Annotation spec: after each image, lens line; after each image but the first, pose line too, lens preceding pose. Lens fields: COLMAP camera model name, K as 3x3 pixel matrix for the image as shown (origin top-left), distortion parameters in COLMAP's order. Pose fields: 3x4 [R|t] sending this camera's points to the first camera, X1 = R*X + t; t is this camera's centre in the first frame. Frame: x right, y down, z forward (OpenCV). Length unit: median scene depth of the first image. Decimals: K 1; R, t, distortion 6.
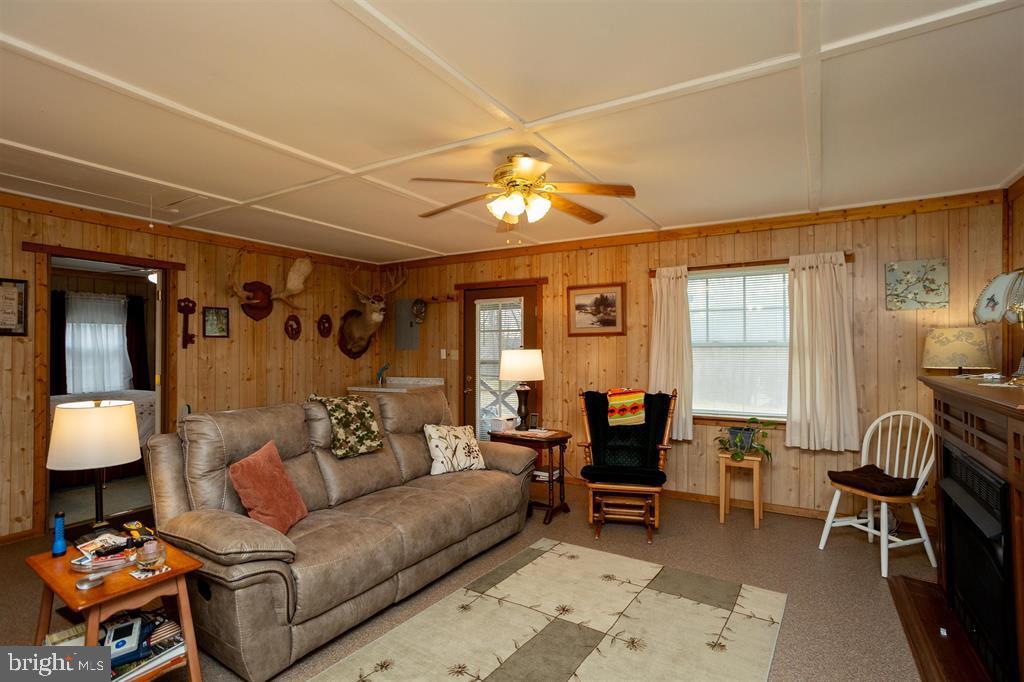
lens RADIAL K [[494.0, 0, 515.9], [0, 494.0, 344.0], [0, 0, 1]] dist [-0.060079, 0.034339]
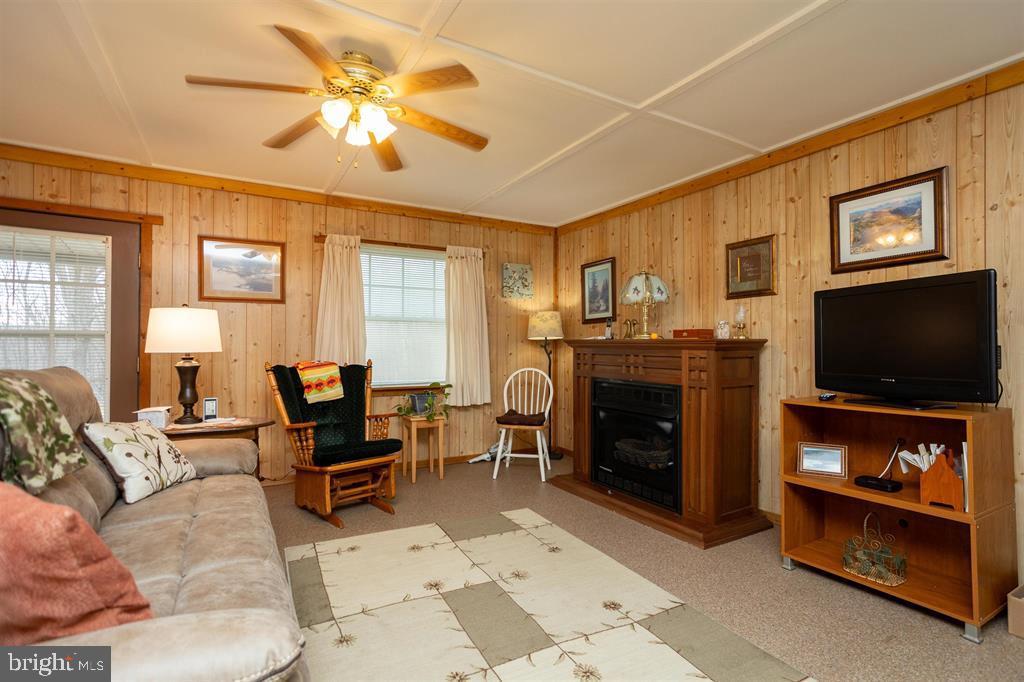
lens RADIAL K [[494.0, 0, 515.9], [0, 494.0, 344.0], [0, 0, 1]] dist [-0.060079, 0.034339]
pose [[0.476523, 0.011126, 0.879092, -0.415119], [-0.013729, 0.999892, -0.005212, 0.064667], [-0.879055, -0.009586, 0.476624, 0.286991]]
